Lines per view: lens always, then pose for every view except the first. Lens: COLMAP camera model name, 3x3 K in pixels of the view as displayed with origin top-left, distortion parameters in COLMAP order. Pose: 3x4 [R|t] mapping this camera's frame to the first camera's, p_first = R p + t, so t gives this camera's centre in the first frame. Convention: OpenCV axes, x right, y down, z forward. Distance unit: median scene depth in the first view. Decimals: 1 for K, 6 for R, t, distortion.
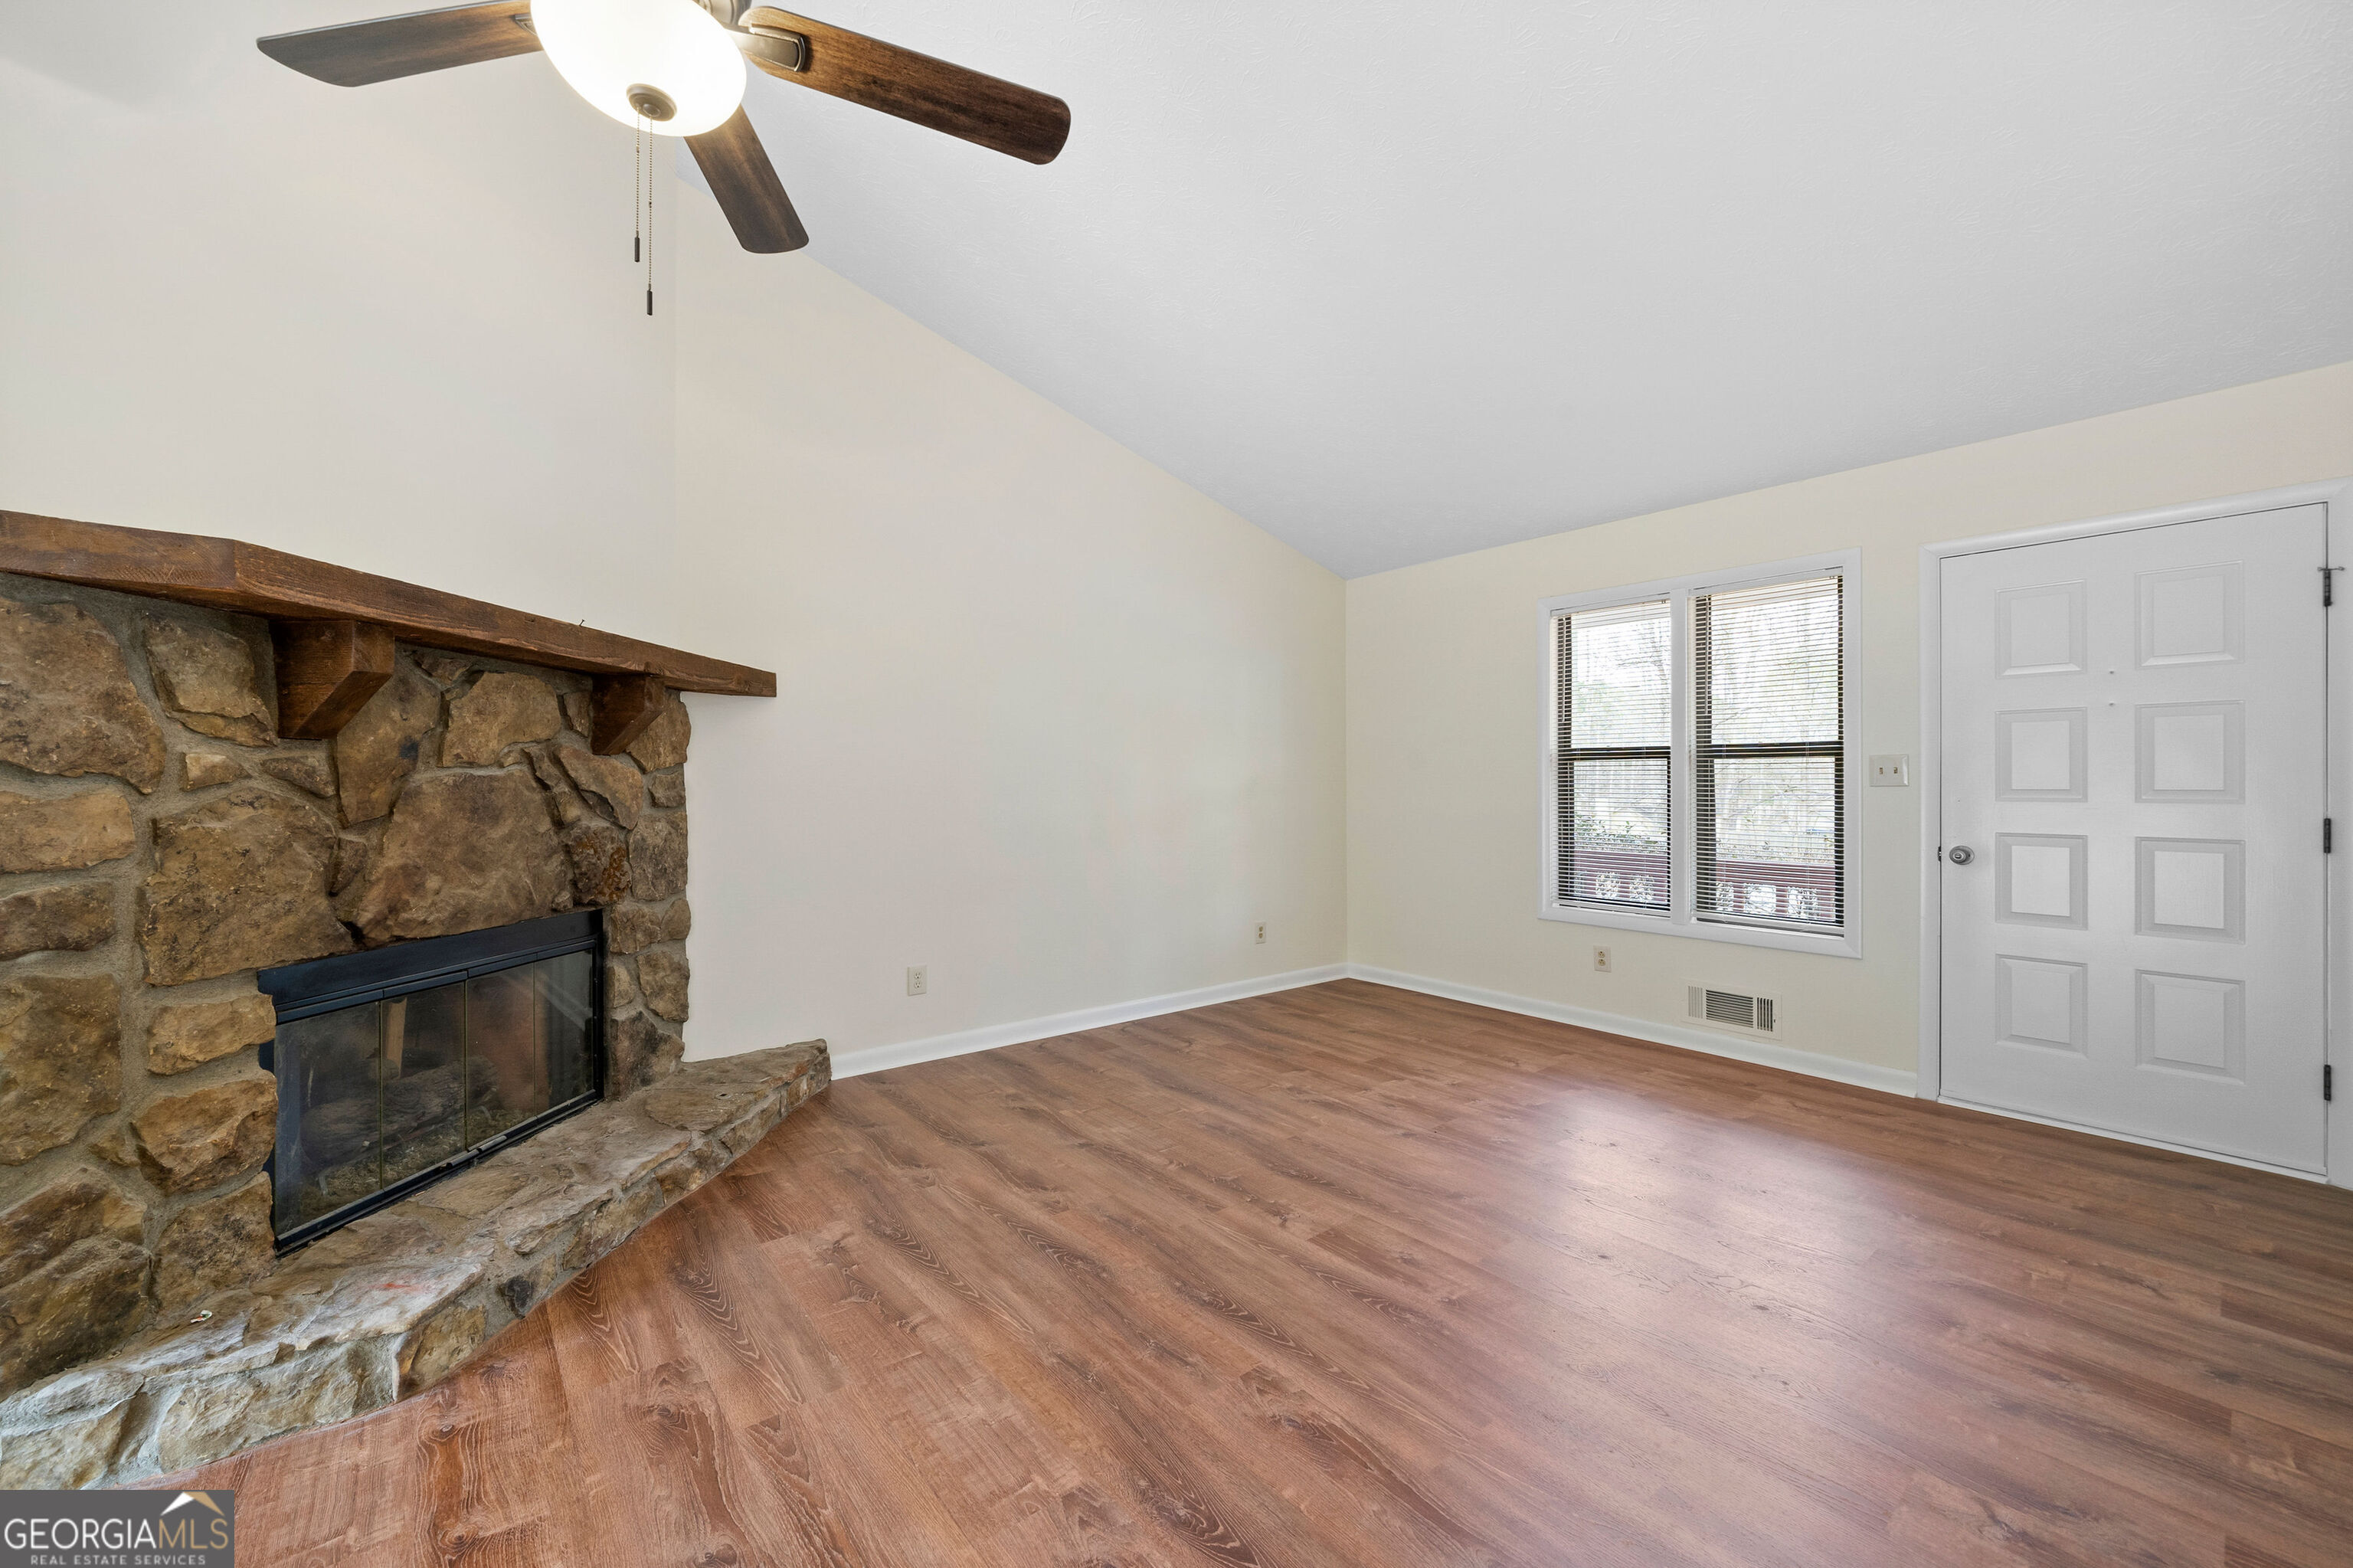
lens RADIAL K [[869.4, 0, 1175.4], [0, 869.4, 780.1], [0, 0, 1]] dist [-0.004944, -0.000091]
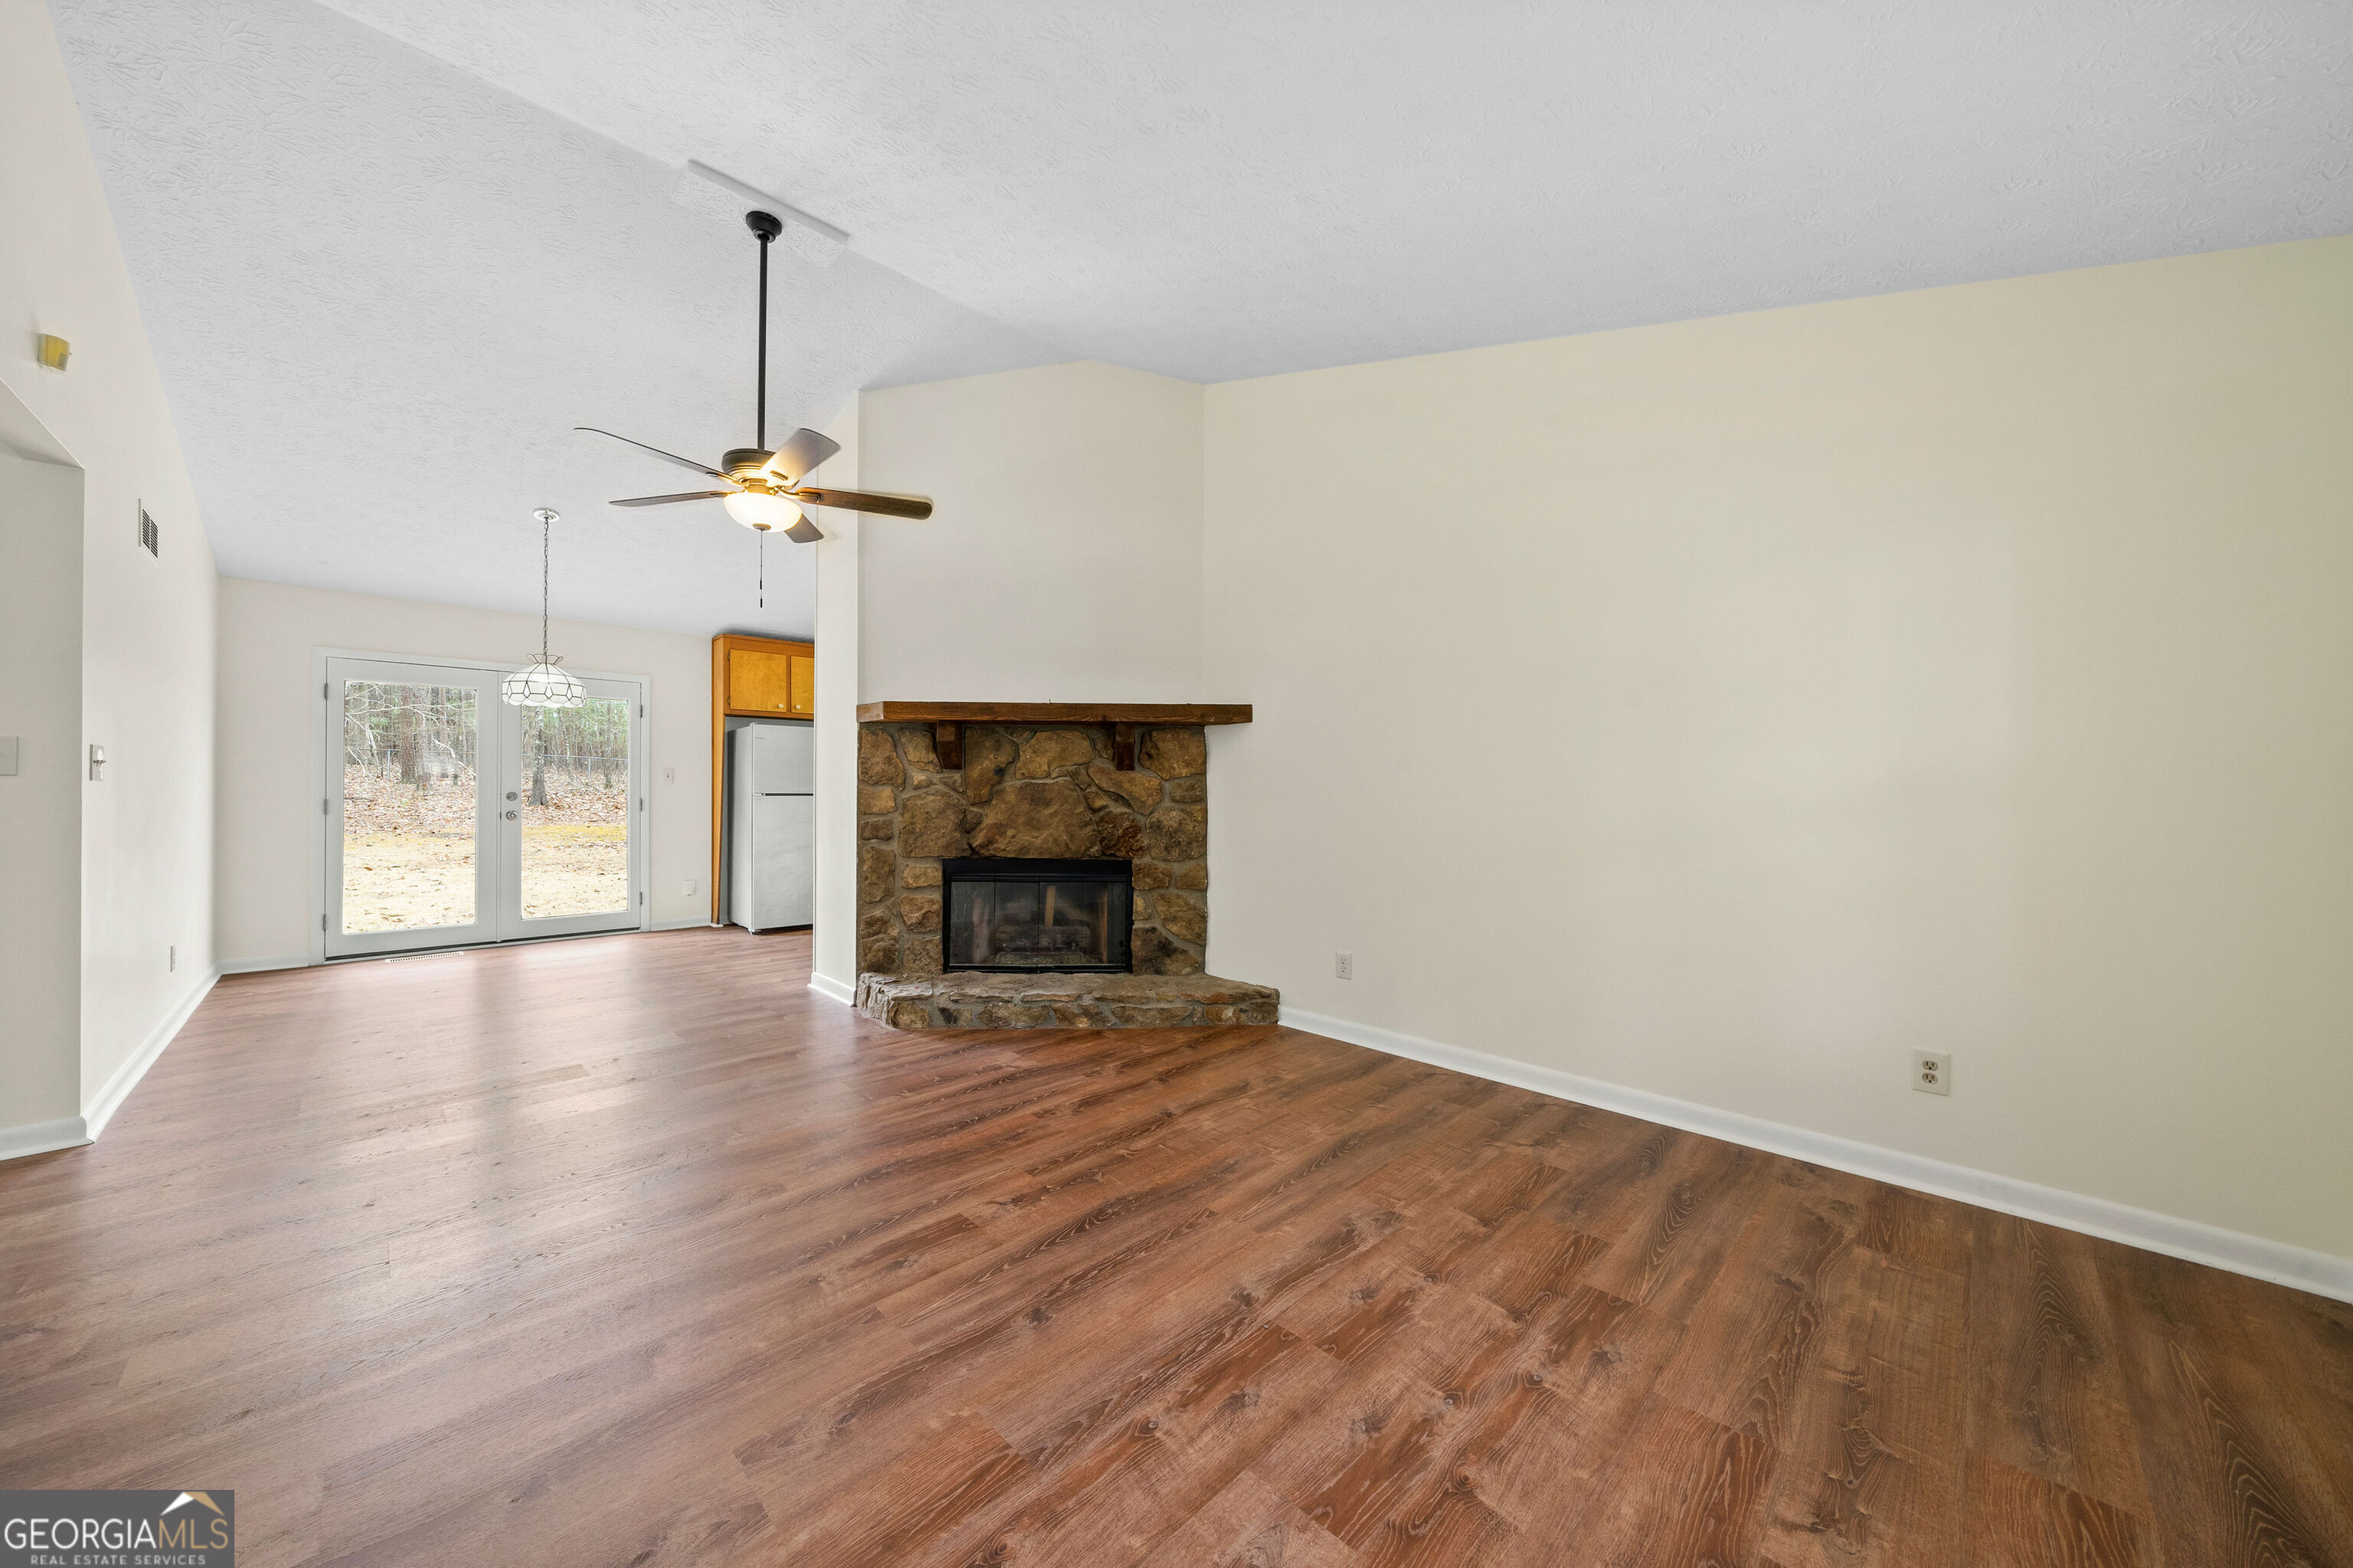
lens RADIAL K [[810.5, 0, 1207.6], [0, 810.5, 785.9], [0, 0, 1]] dist [-0.006335, -0.000196]
pose [[0.133139, -0.008022, -0.991065, 1.070672], [0.003892, 0.999964, -0.007571, 0.016678], [0.991090, -0.002850, 0.133165, 1.068472]]
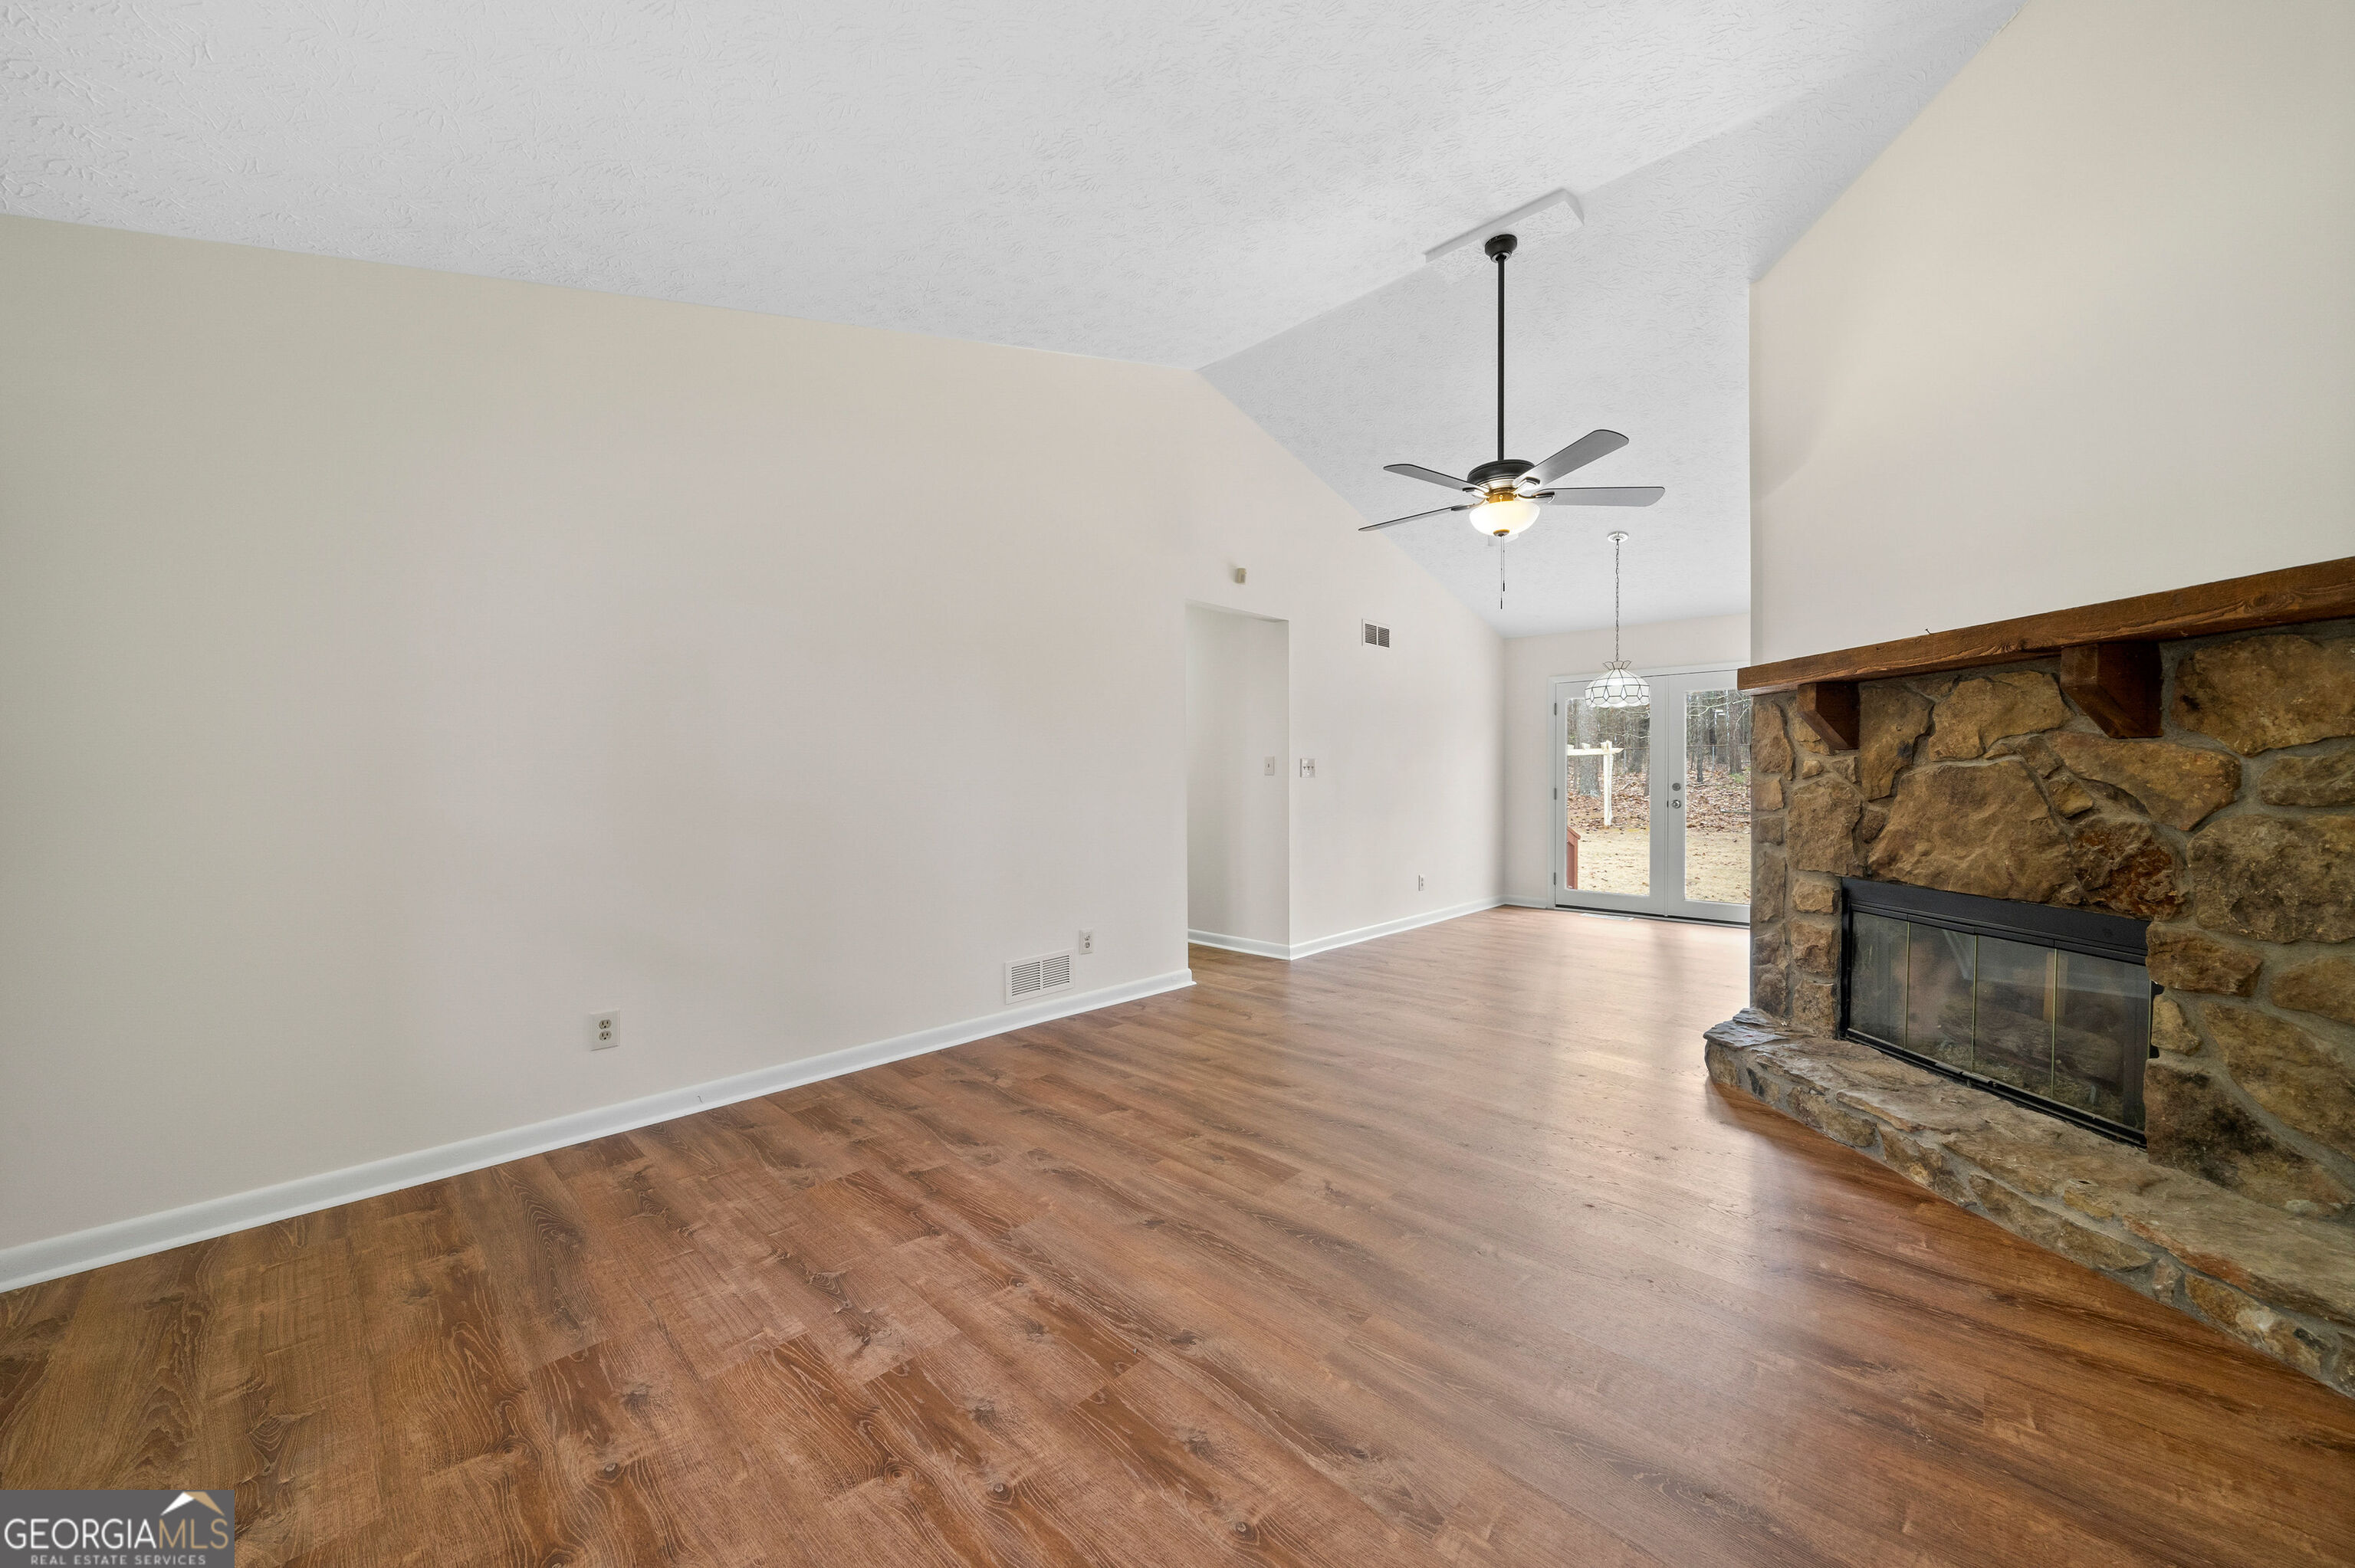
lens RADIAL K [[870.0, 0, 1176.3], [0, 870.0, 782.2], [0, 0, 1]] dist [-0.004944, -0.000091]
pose [[-0.992293, -0.000293, -0.123912, 0.419003], [0.000362, 0.999986, -0.005259, 0.020846], [0.123911, -0.005263, -0.992279, 1.938089]]
